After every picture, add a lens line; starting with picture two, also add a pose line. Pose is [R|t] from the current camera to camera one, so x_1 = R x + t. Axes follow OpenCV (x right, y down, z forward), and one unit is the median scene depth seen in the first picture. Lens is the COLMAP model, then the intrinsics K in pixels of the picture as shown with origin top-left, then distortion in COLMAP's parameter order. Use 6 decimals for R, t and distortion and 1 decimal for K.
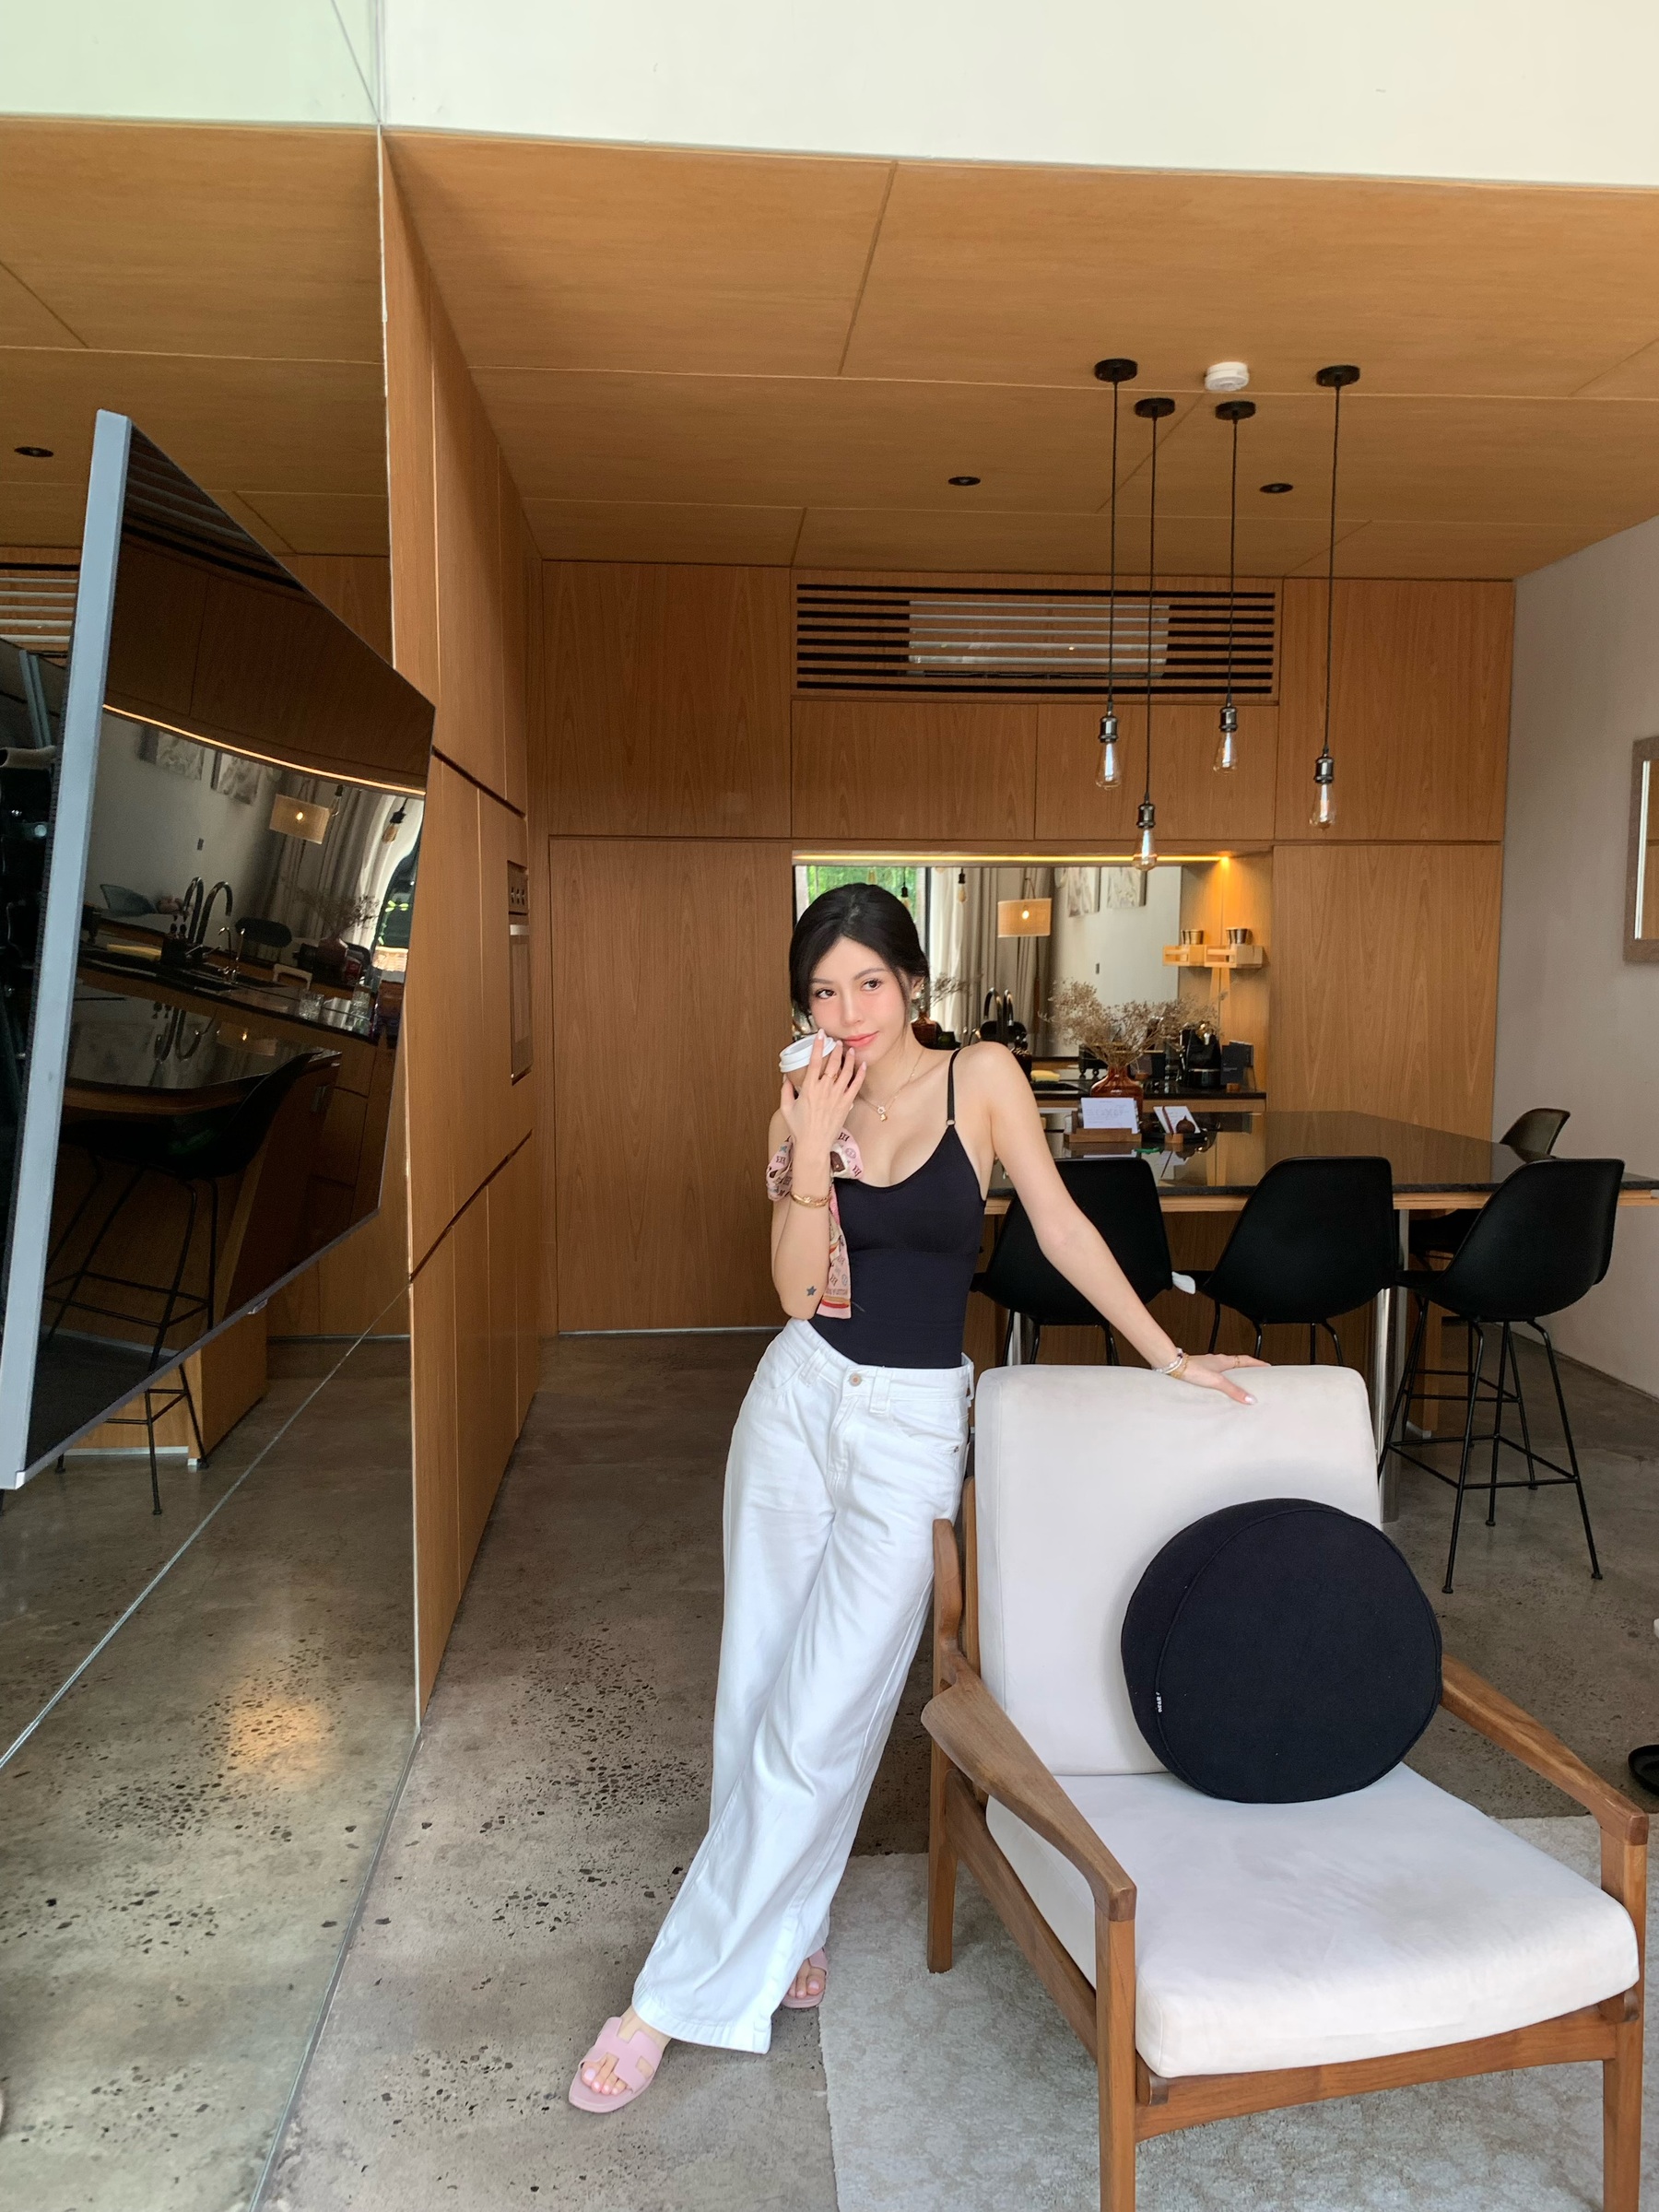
lens RADIAL K [[1738.4, 0, 855.2], [0, 1738.4, 1124.8], [0, 0, 1]] dist [0.053368, -0.000188]
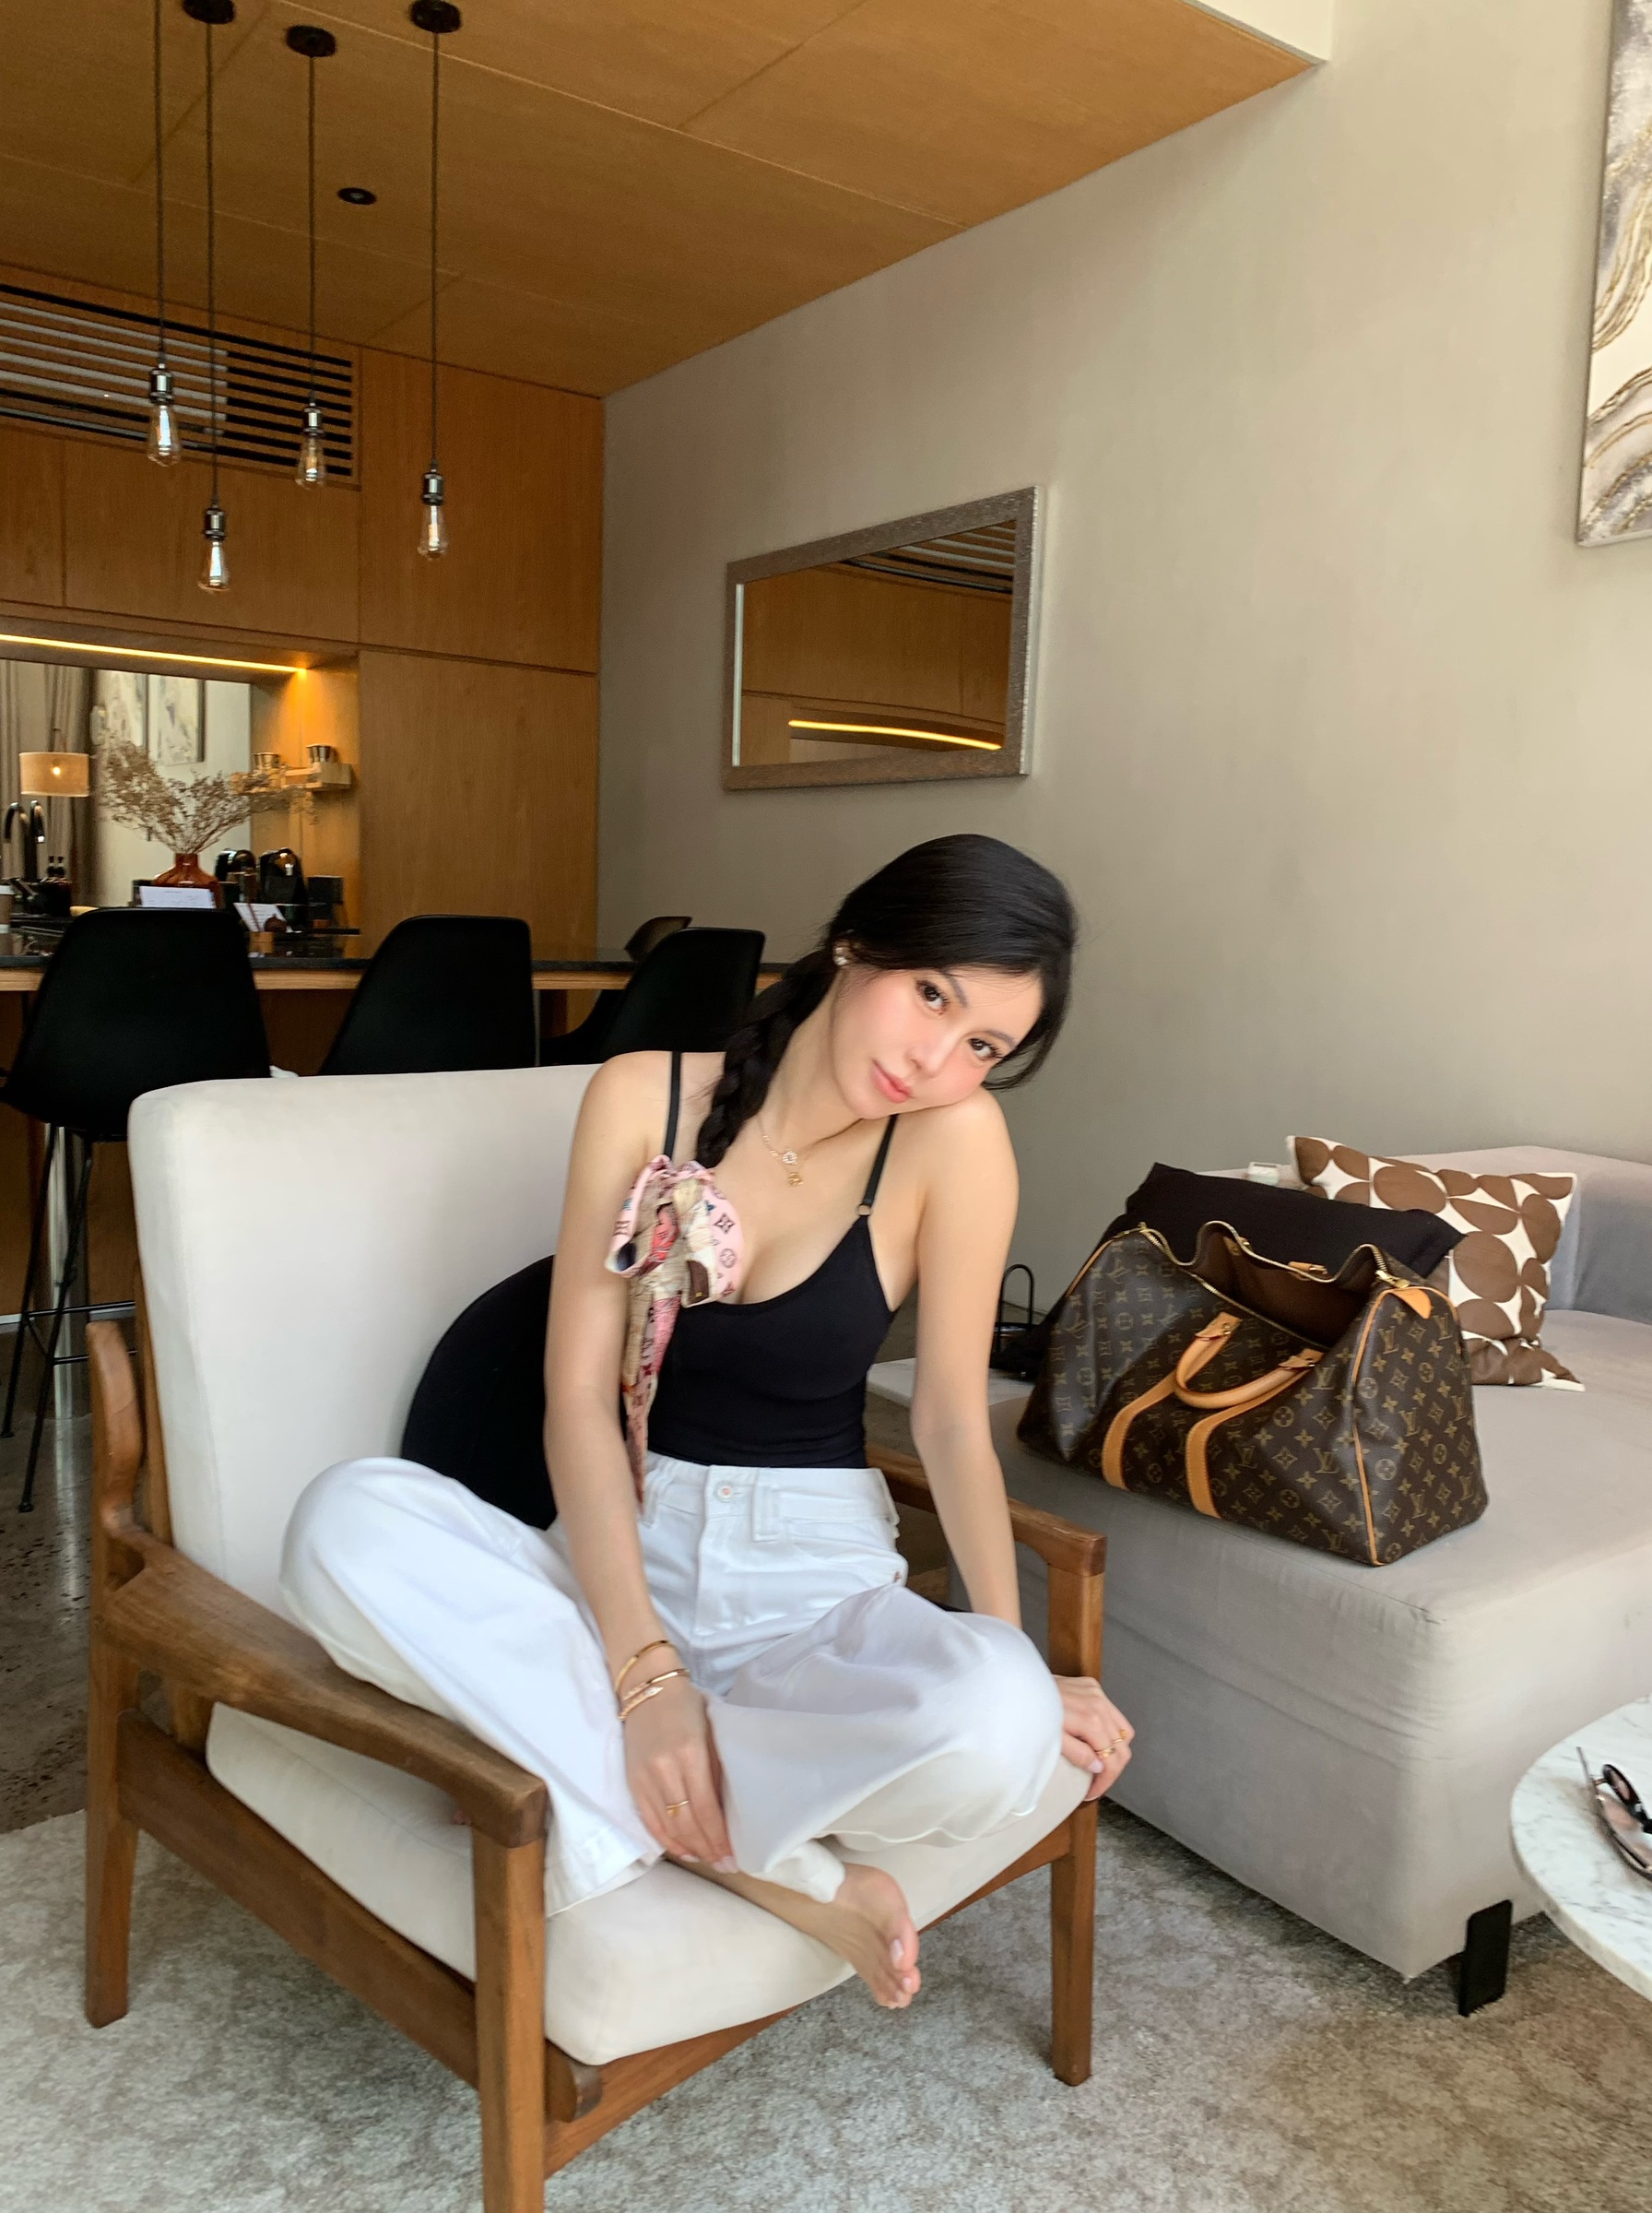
lens RADIAL K [[1701.7, 0, 866.0], [0, 1701.7, 1118.5], [0, 0, 1]] dist [0.008204, -0.013256]
pose [[0.859610, -0.032065, 0.509944, 0.011584], [0.016229, 0.999239, 0.035475, 0.053534], [-0.510693, -0.022219, 0.859476, 0.119766]]
